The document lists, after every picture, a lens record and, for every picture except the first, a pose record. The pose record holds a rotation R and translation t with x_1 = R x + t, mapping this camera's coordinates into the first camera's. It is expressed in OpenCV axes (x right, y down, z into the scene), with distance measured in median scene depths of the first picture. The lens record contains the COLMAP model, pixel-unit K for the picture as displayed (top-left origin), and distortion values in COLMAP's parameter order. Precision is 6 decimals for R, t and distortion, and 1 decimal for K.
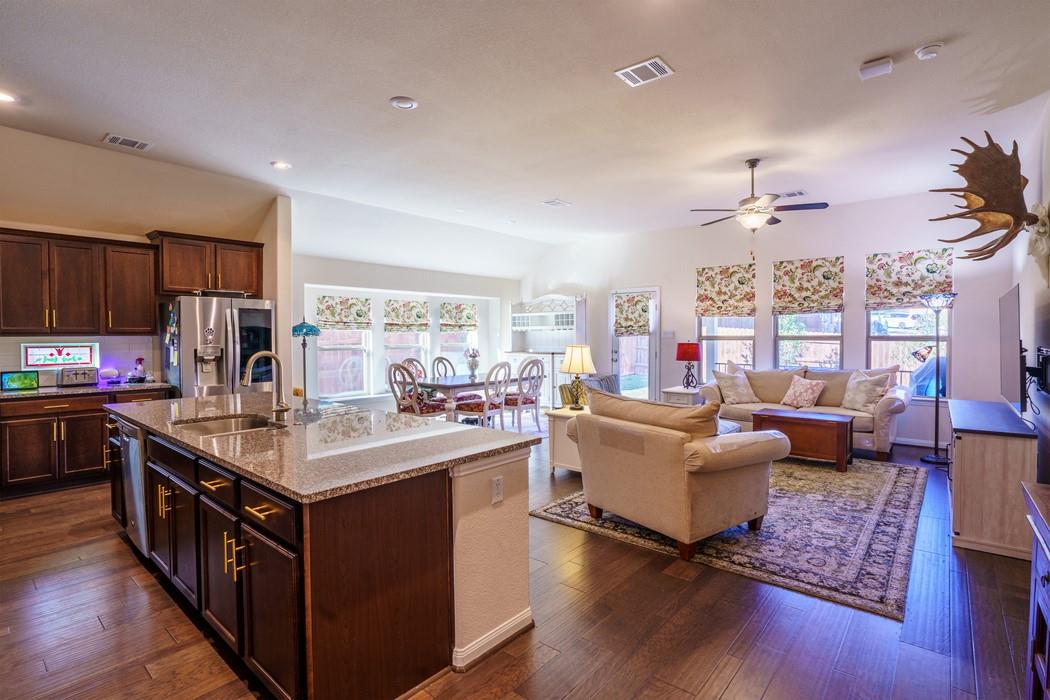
lens RADIAL K [[495.7, 0, 534.2], [0, 495.7, 348.8], [0, 0, 1]] dist [-0.027797, 0.004447]
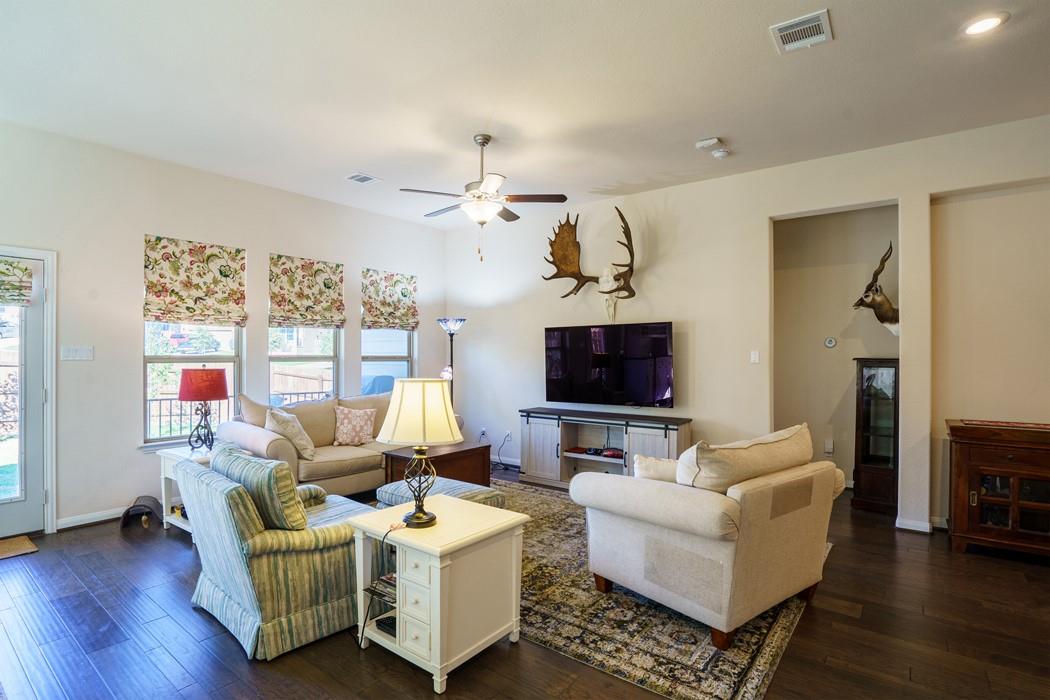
lens RADIAL K [[528.5, 0, 484.9], [0, 528.5, 355.7], [0, 0, 1]] dist [-0.040358, 0.003408]
pose [[0.004608, 0.000123, 0.999989, -0.267425], [0.026435, 0.999651, -0.000245, -0.016996], [-0.999640, 0.026436, 0.004603, 0.651774]]
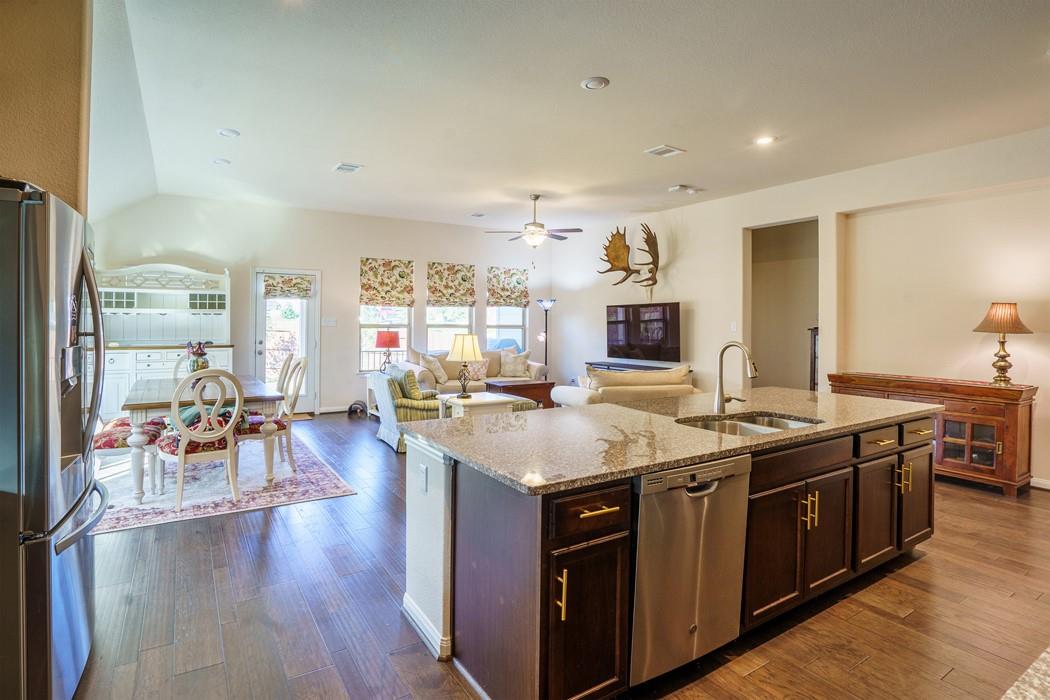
lens RADIAL K [[528.5, 0, 488.3], [0, 528.5, 324.1], [0, 0, 1]] dist [-0.040358, 0.003408]
pose [[0.340973, 0.003521, 0.940067, -0.625499], [0.018735, 0.999769, -0.010540, -0.010644], [-0.939887, 0.021206, 0.340828, 0.412169]]
